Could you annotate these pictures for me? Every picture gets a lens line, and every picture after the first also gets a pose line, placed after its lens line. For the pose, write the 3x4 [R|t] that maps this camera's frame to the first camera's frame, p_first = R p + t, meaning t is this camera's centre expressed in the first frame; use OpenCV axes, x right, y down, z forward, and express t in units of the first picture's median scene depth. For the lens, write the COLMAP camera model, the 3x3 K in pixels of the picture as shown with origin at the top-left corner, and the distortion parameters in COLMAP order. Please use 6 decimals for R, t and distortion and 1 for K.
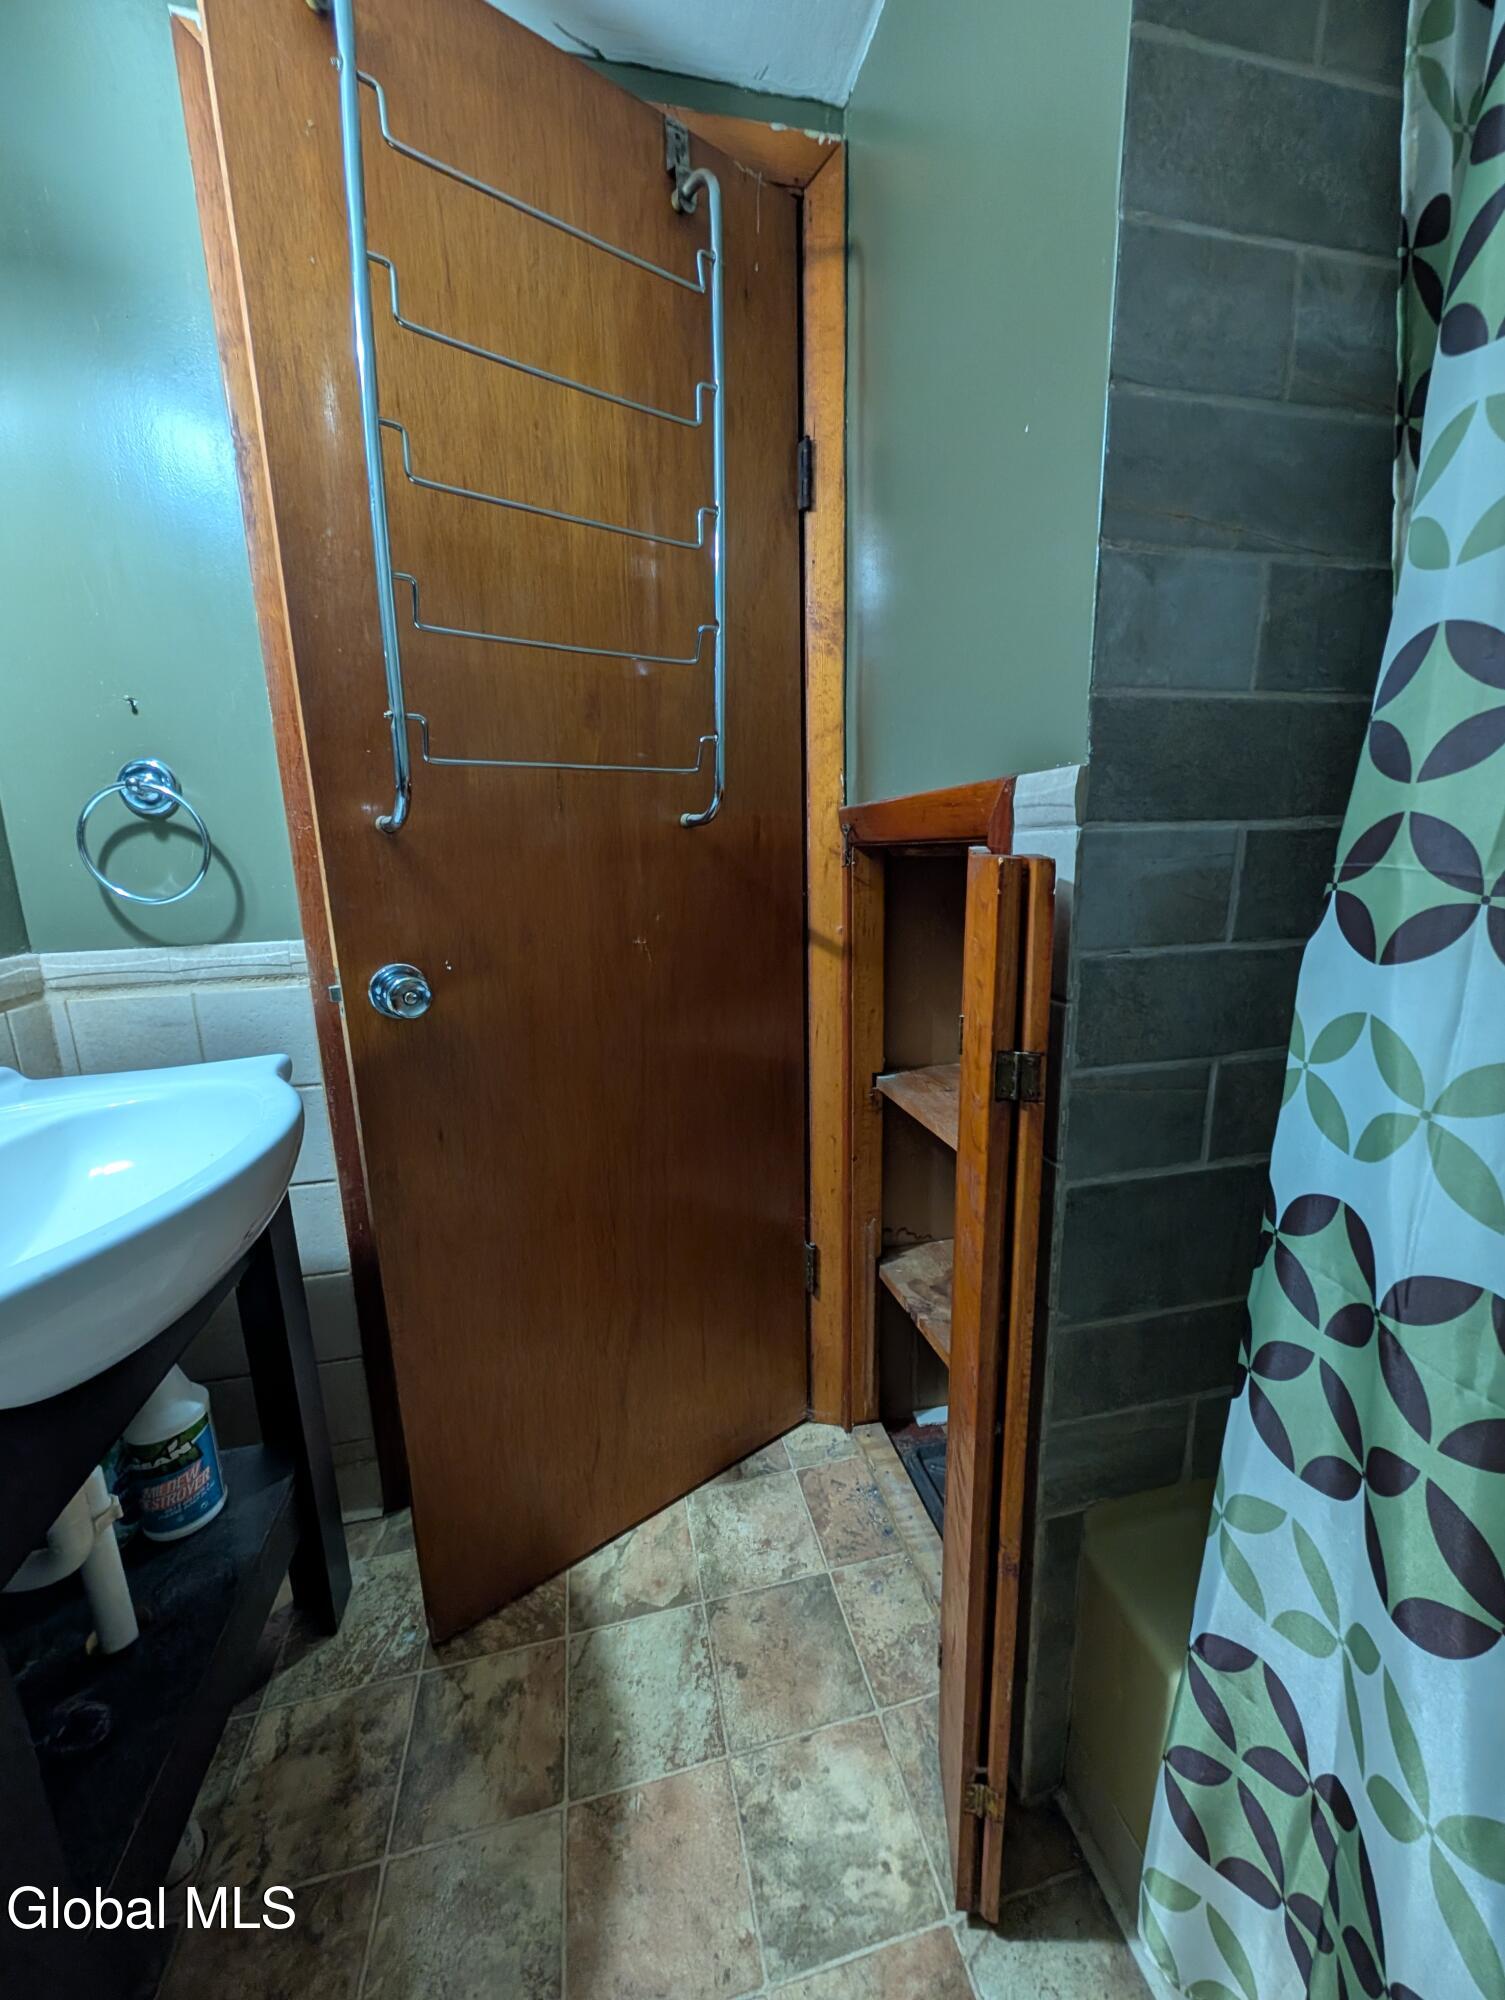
lens RADIAL K [[752.7, 0, 763.7], [0, 752.7, 997.3], [0, 0, 1]] dist [-0.000263, 0.000379]
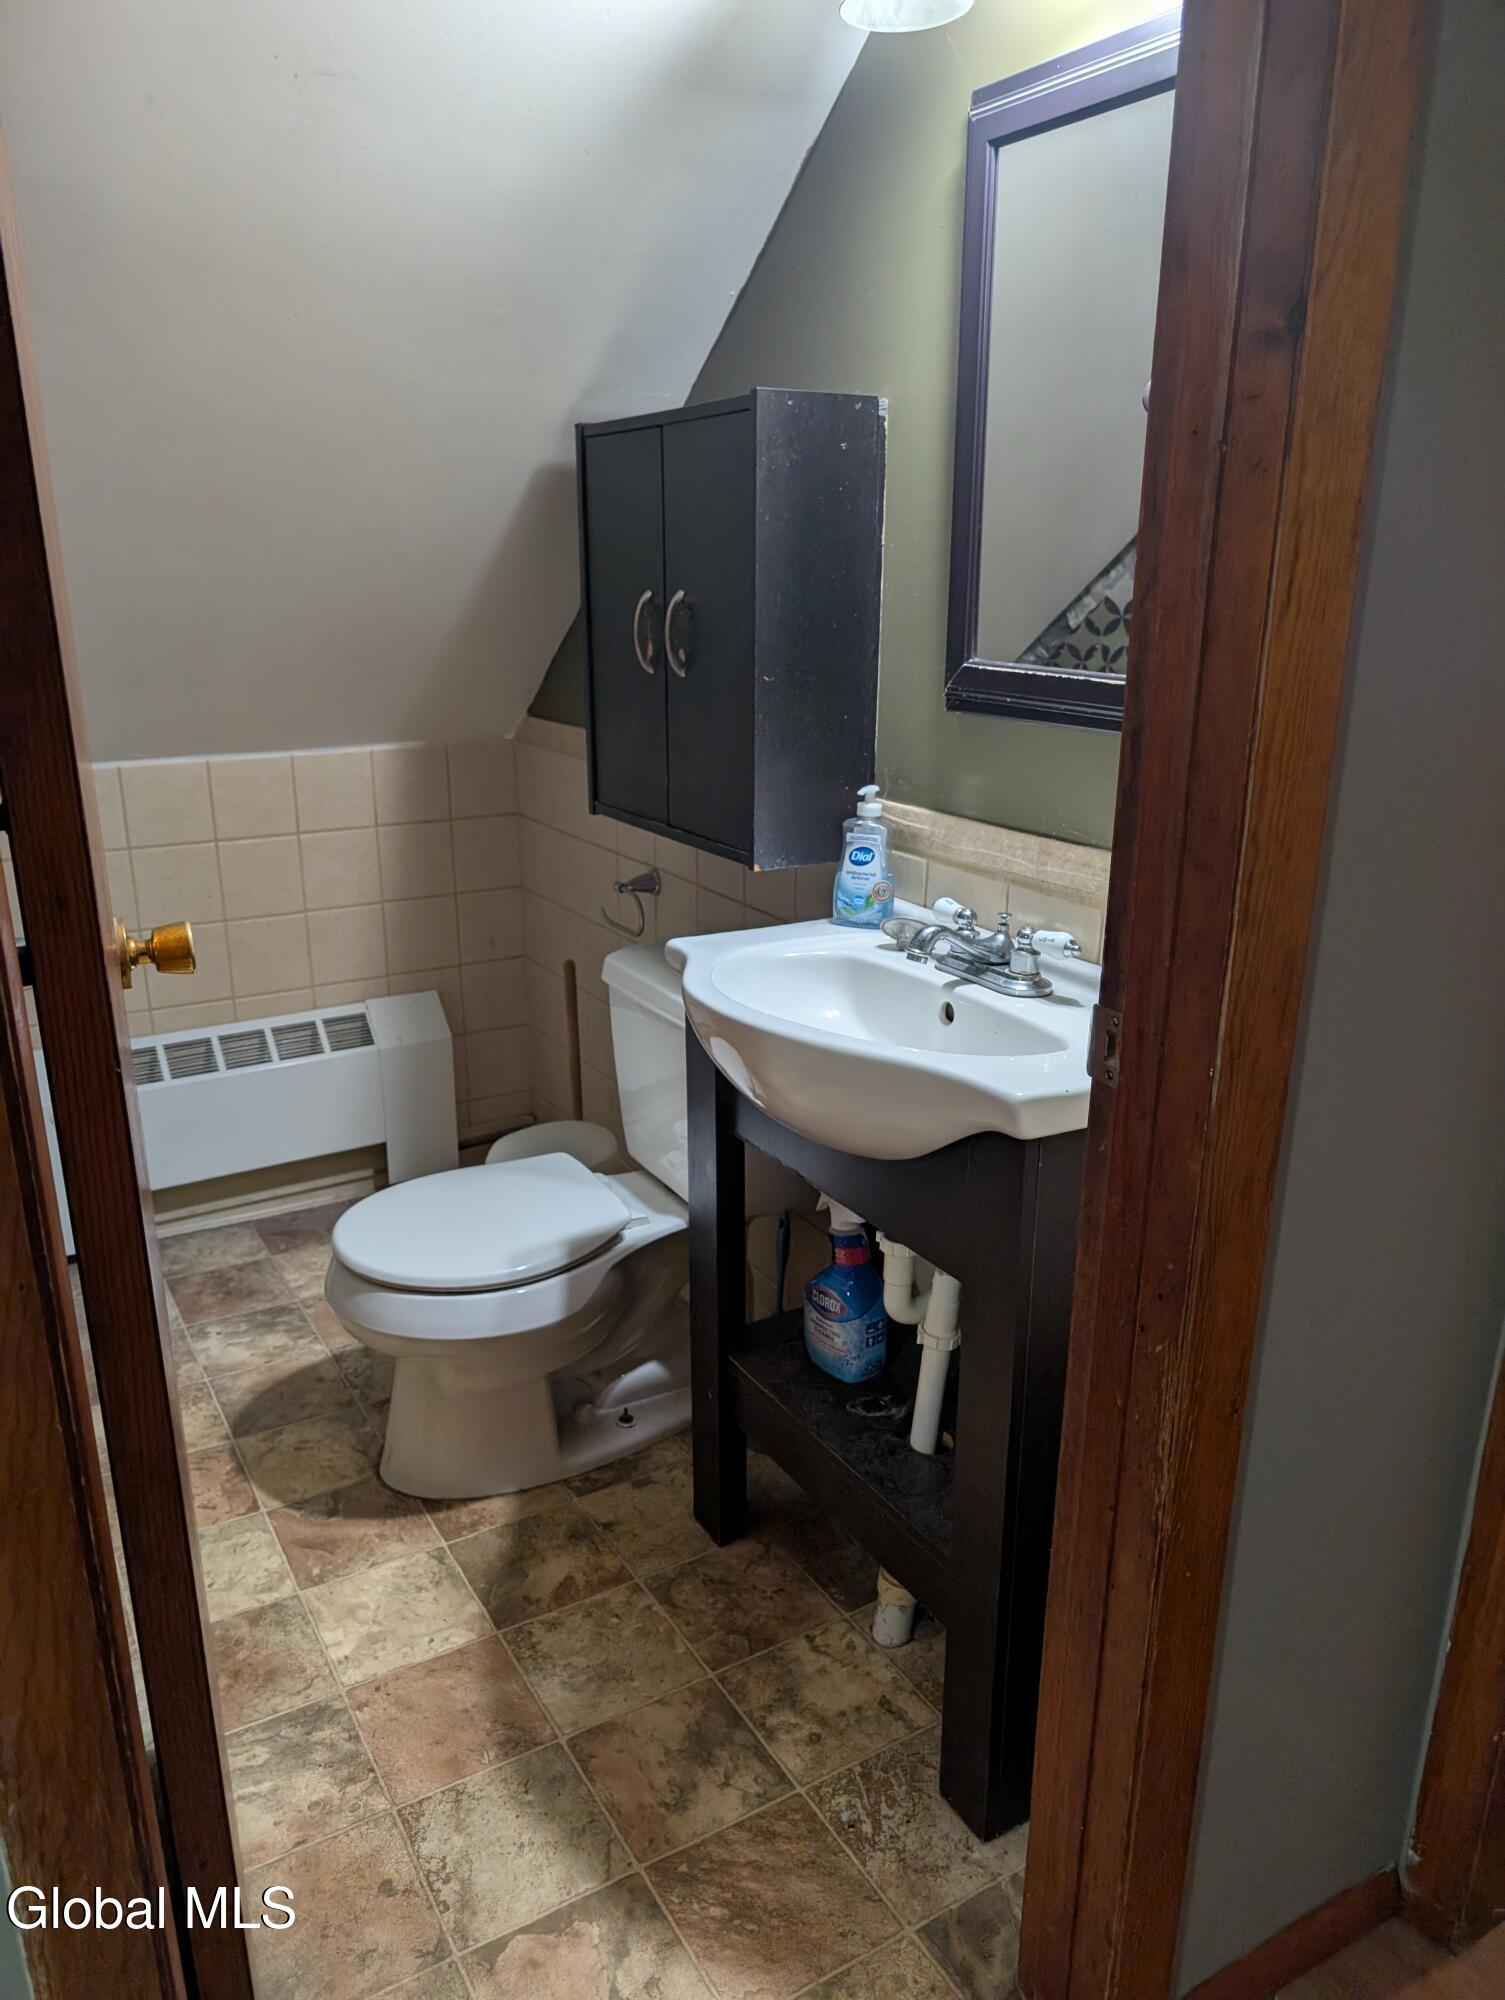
lens RADIAL K [[1422.6, 0, 752.3], [0, 1422.6, 1018.9], [0, 0, 1]] dist [0.021677, -0.014003]
pose [[-0.953968, 0.125953, -0.272178, -0.101019], [-0.030581, 0.861955, 0.506062, -0.602980], [0.298345, 0.491090, -0.818426, 1.911100]]
